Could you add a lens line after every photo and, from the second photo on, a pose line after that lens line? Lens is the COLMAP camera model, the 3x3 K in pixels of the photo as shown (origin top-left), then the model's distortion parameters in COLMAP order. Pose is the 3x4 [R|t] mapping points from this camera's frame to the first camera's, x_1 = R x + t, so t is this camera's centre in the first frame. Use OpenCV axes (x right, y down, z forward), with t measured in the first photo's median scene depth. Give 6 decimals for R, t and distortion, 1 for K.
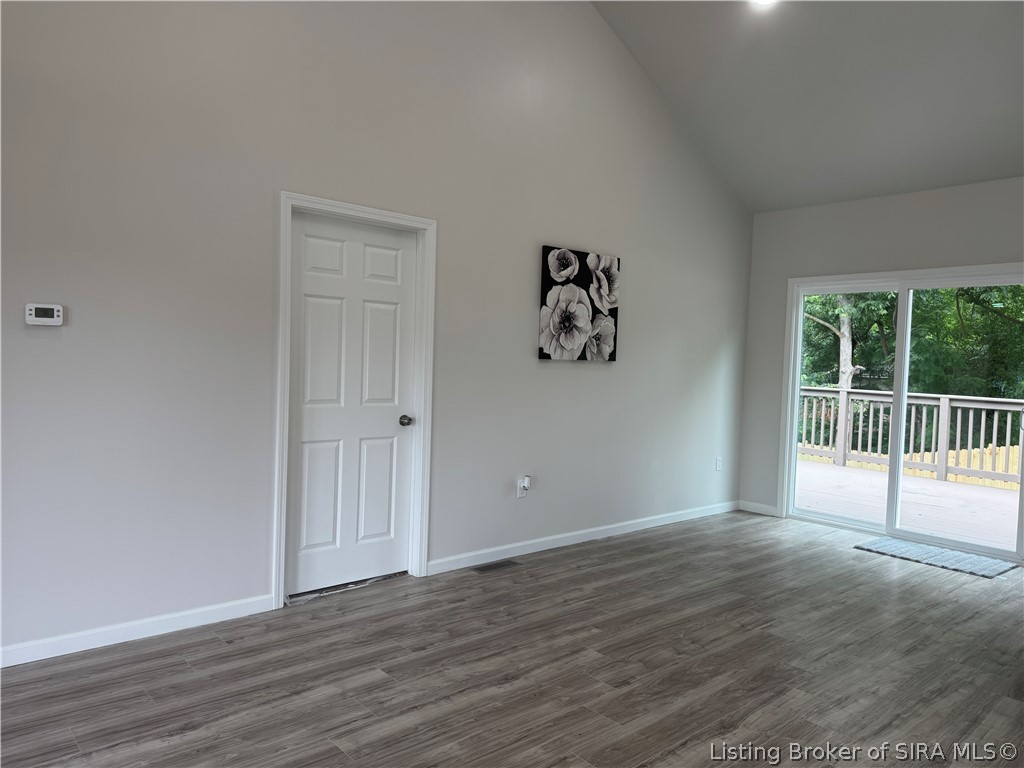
lens RADIAL K [[716.2, 0, 512.0], [0, 716.2, 384.0], [0, 0, 1]] dist [0.119606, -0.139849]
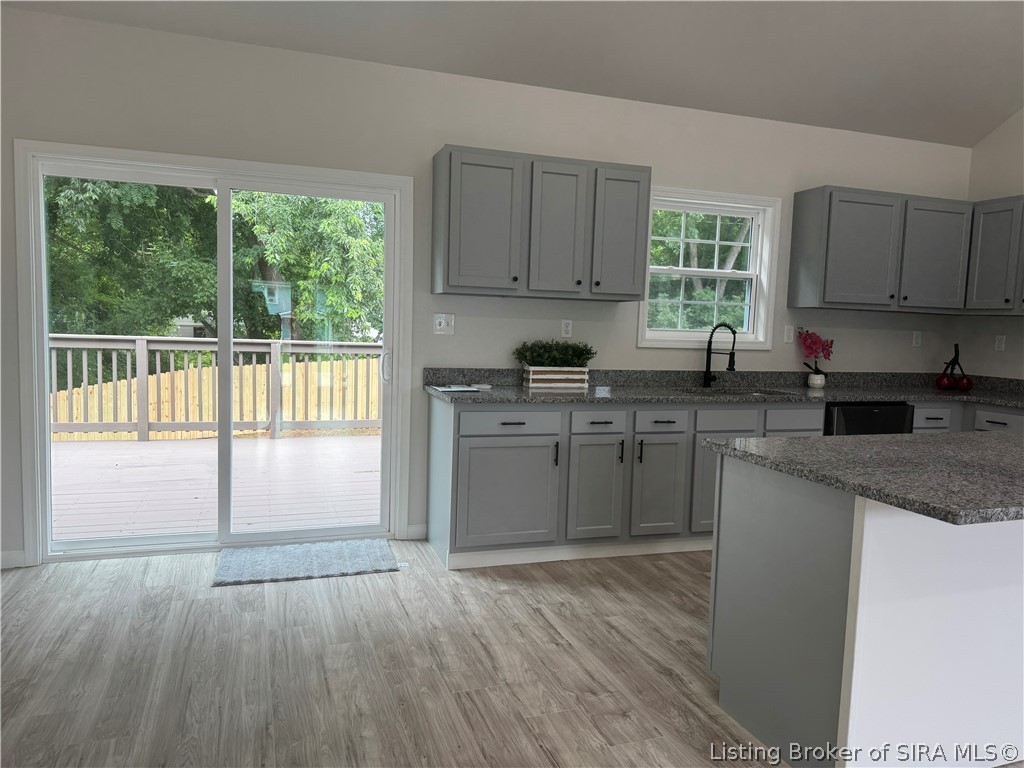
lens RADIAL K [[727.2, 0, 512.0], [0, 727.2, 384.0], [0, 0, 1]] dist [-0.001126, 0.000540]
pose [[0.378958, -0.097643, 0.920248, 0.001840], [0.017389, 0.994994, 0.098414, -0.007787], [-0.925250, -0.021293, 0.378759, 0.552619]]
